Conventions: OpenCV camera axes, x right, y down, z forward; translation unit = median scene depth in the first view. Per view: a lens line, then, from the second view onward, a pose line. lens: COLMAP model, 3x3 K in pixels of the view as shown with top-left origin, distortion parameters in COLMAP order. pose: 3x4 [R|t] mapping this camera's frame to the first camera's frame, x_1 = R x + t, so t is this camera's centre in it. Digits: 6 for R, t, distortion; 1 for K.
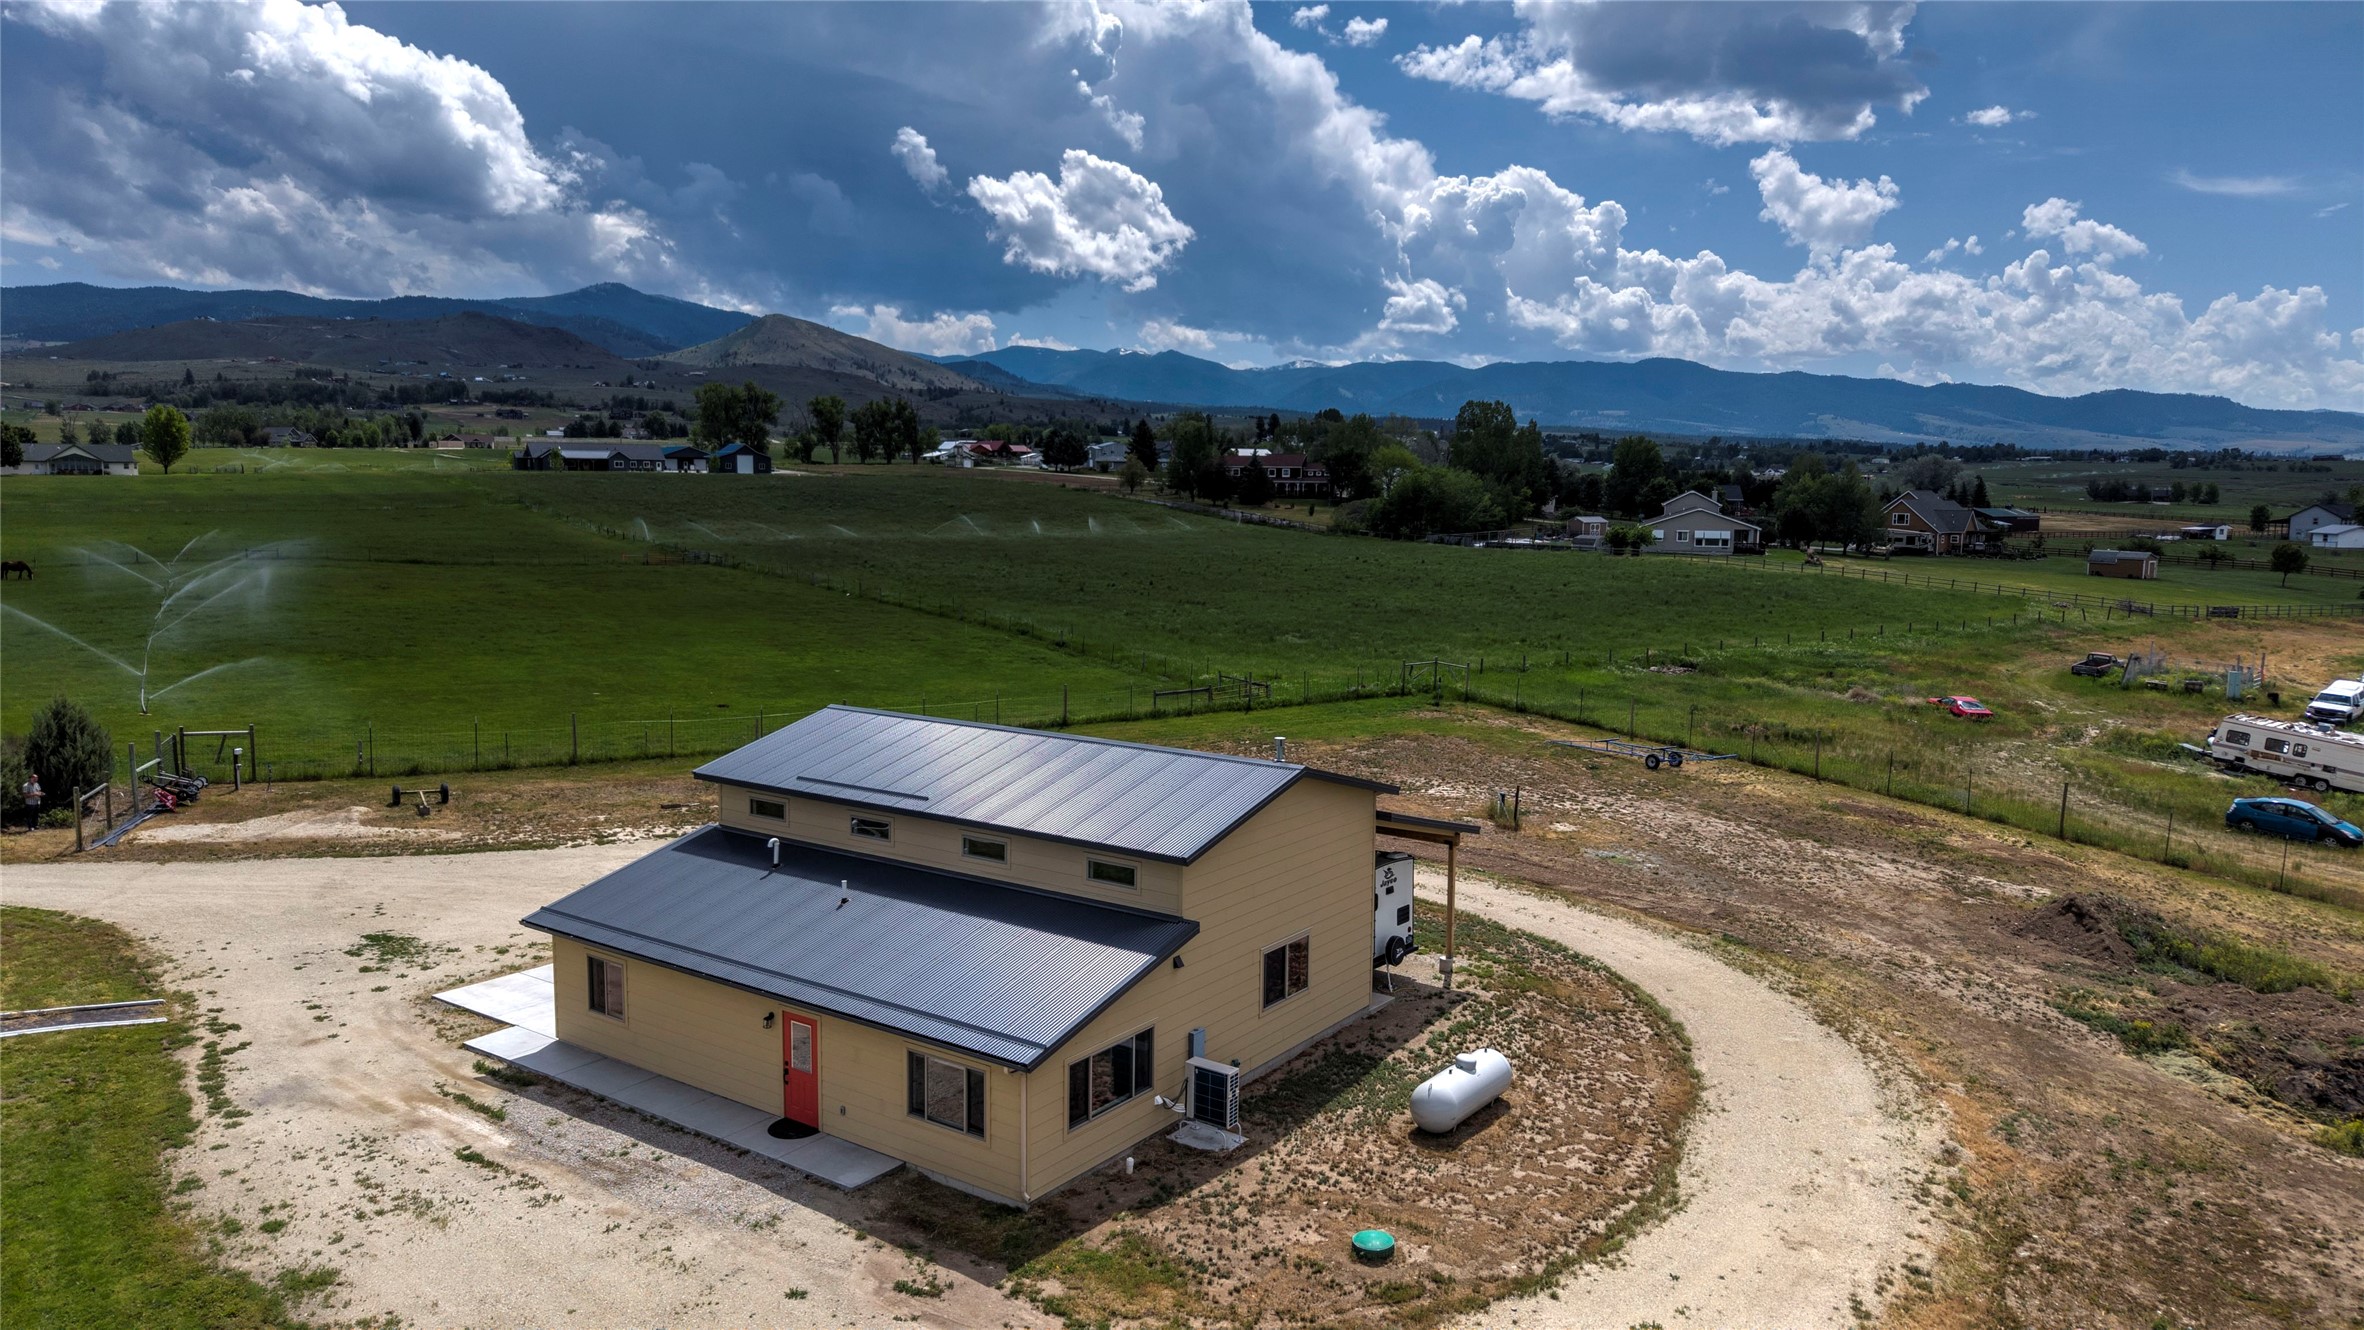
lens RADIAL K [[1578.1, 0, 1189.4], [0, 1578.1, 670.9], [0, 0, 1]] dist [0.026767, -0.031351]
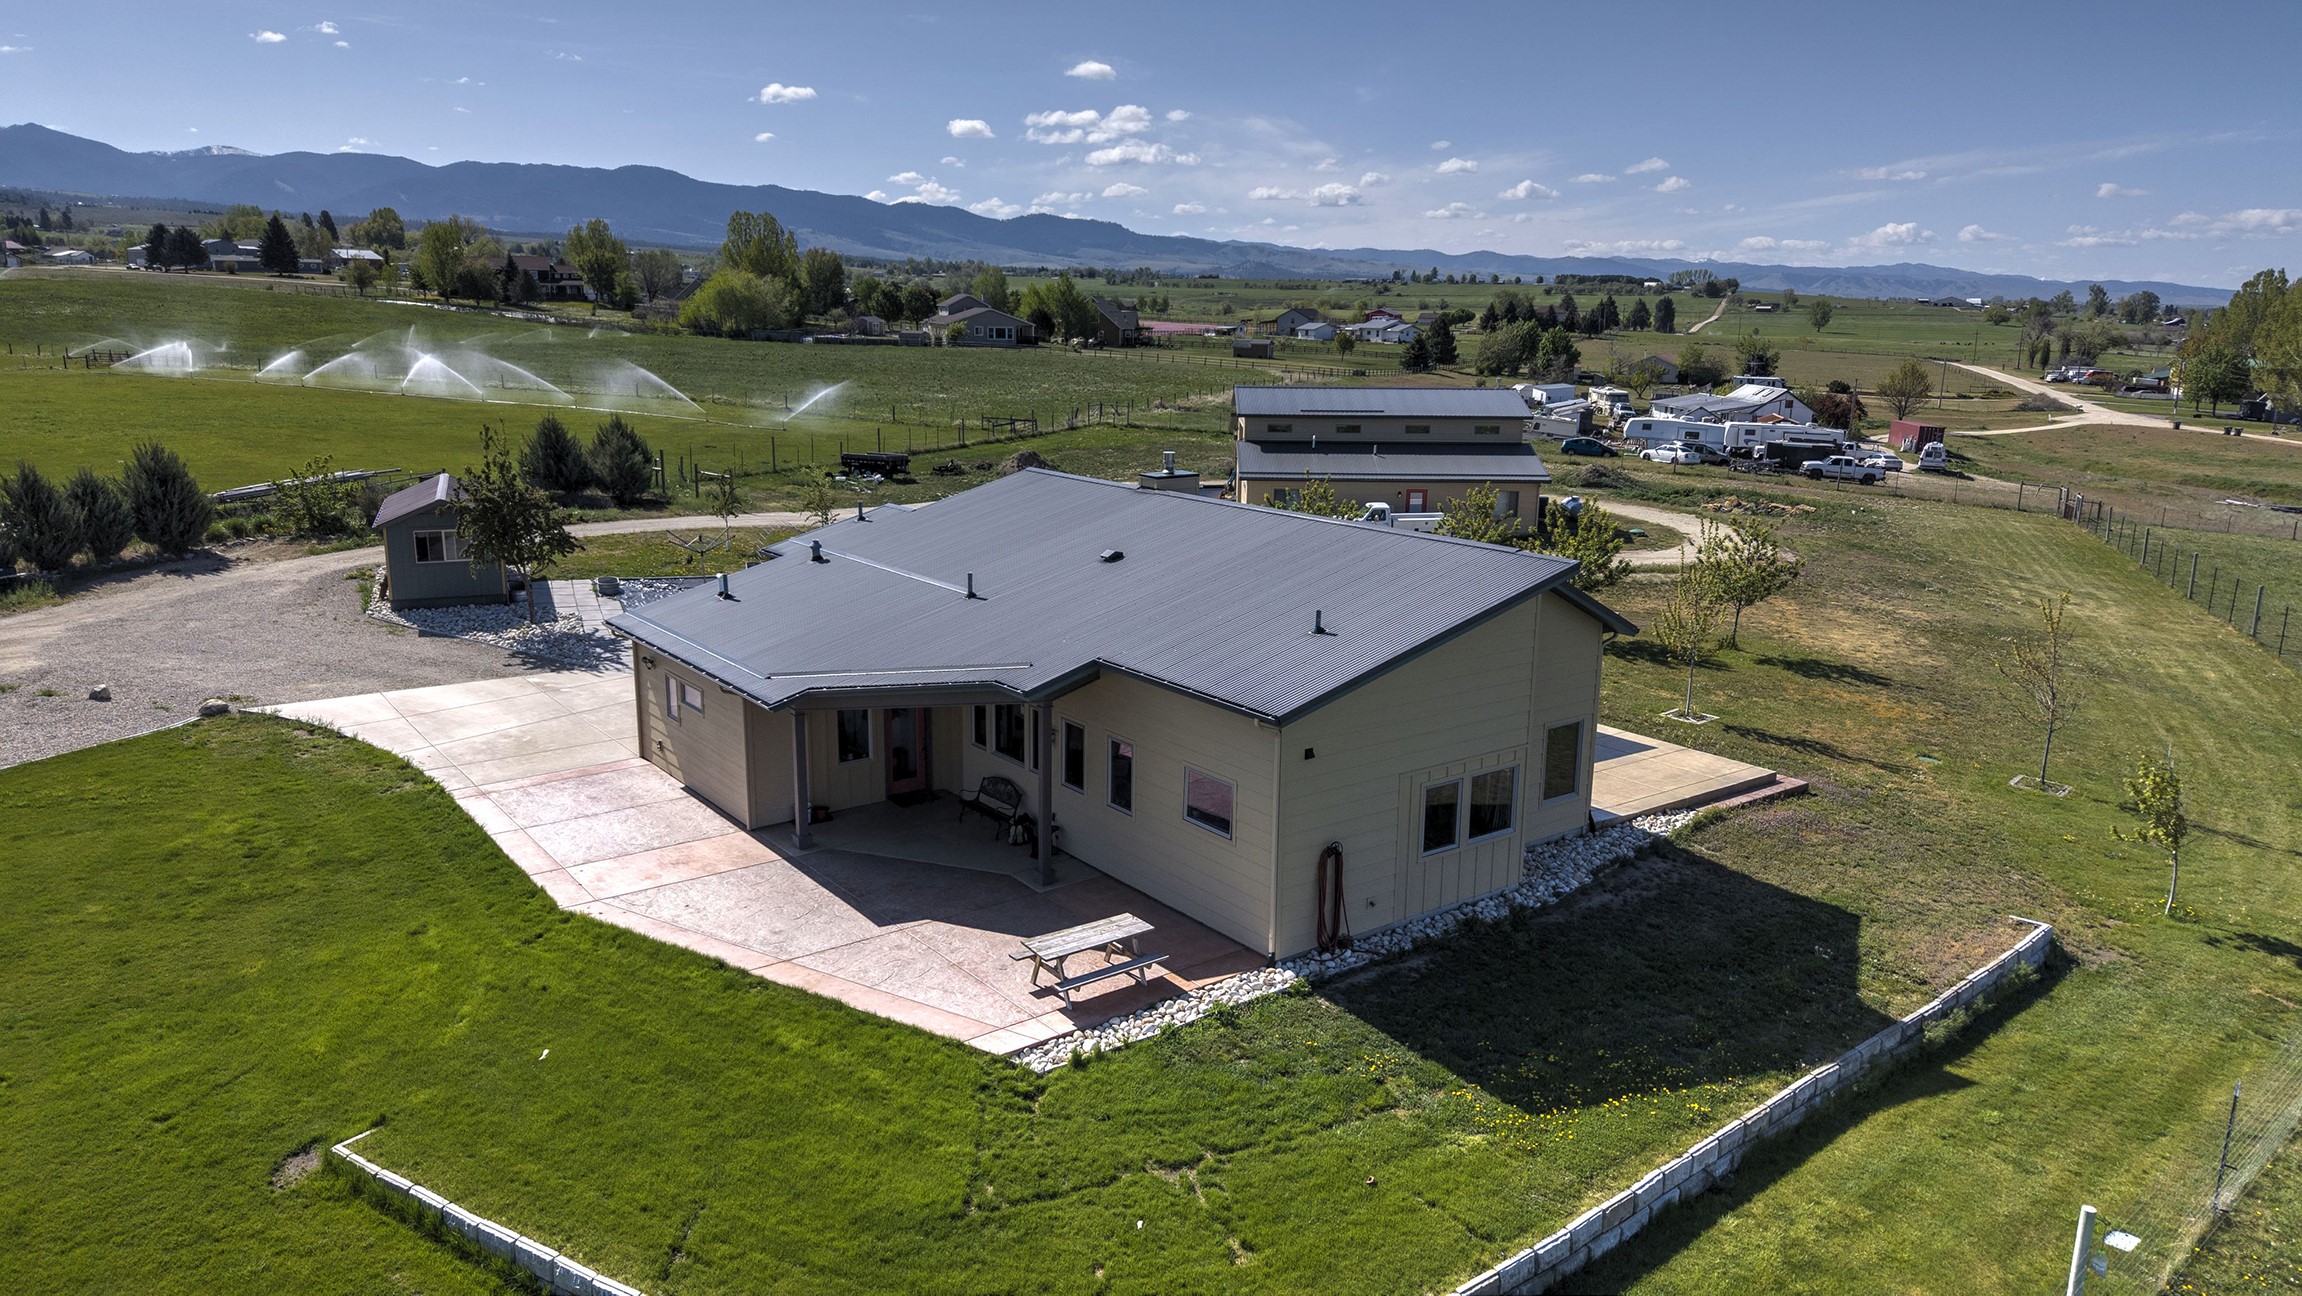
lens RADIAL K [[1536.7, 0, 1157.0], [0, 1536.7, 663.7], [0, 0, 1]] dist [0.026767, -0.031351]
pose [[0.826868, -0.128789, 0.547451, -1.476203], [0.063895, 0.988636, 0.136073, 0.102820], [-0.558754, -0.077536, 0.825701, -0.587921]]
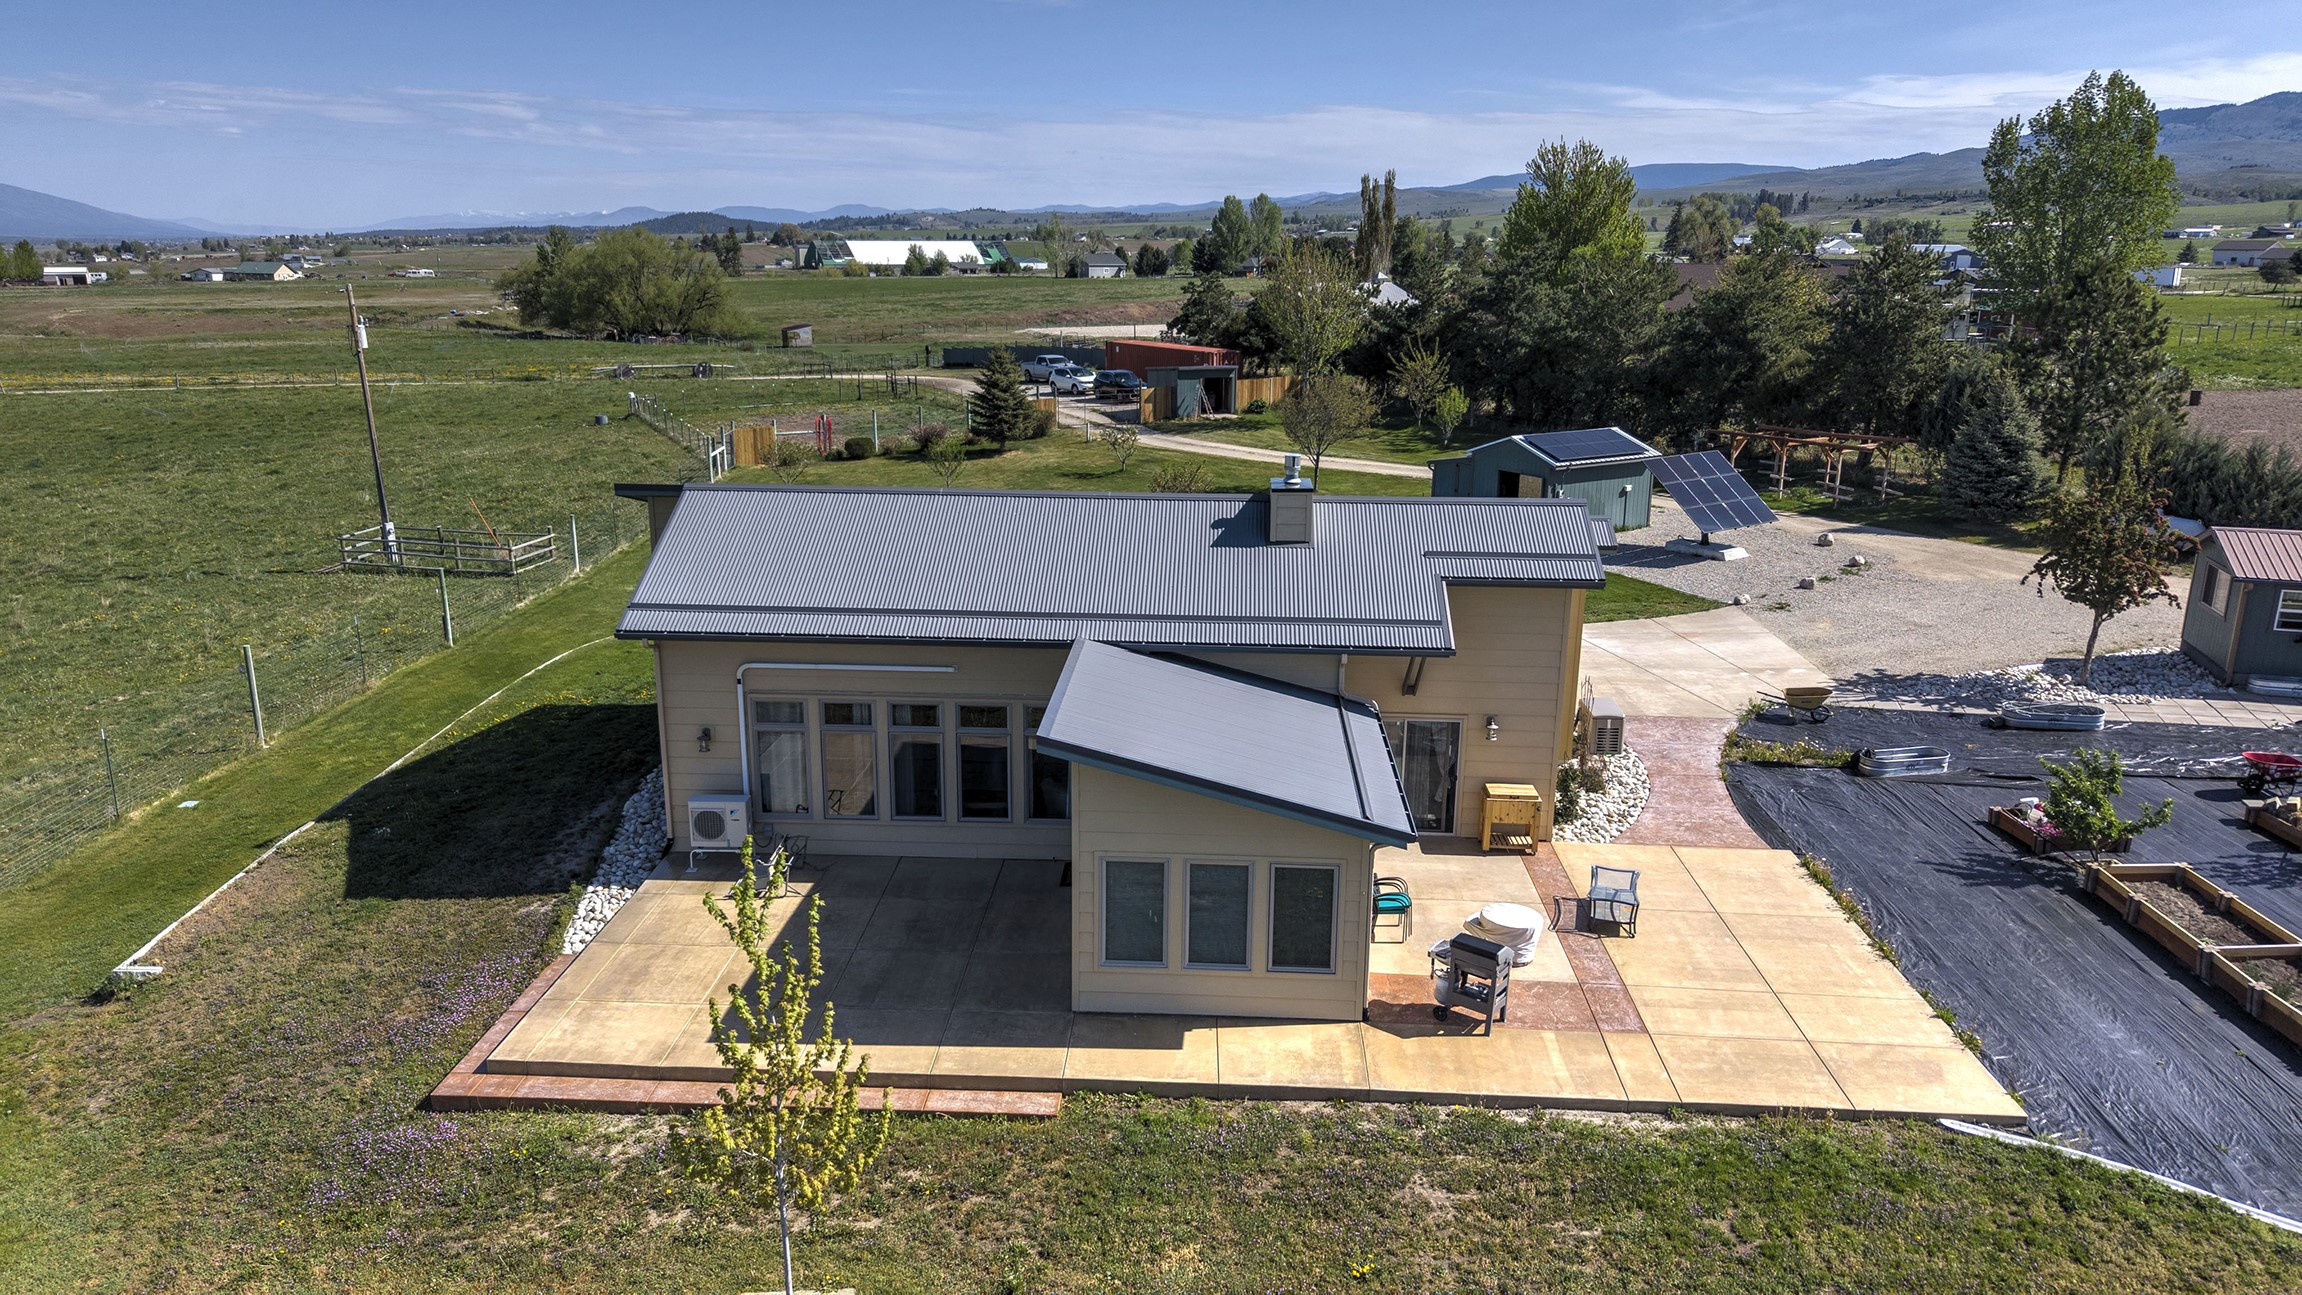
lens RADIAL K [[1536.7, 0, 1159.4], [0, 1536.7, 662.4], [0, 0, 1]] dist [0.026767, -0.031351]
pose [[-0.097890, 0.251194, -0.962974, -0.272359], [-0.131576, 0.955860, 0.262714, 0.019878], [0.986461, 0.152421, -0.060518, 0.167849]]
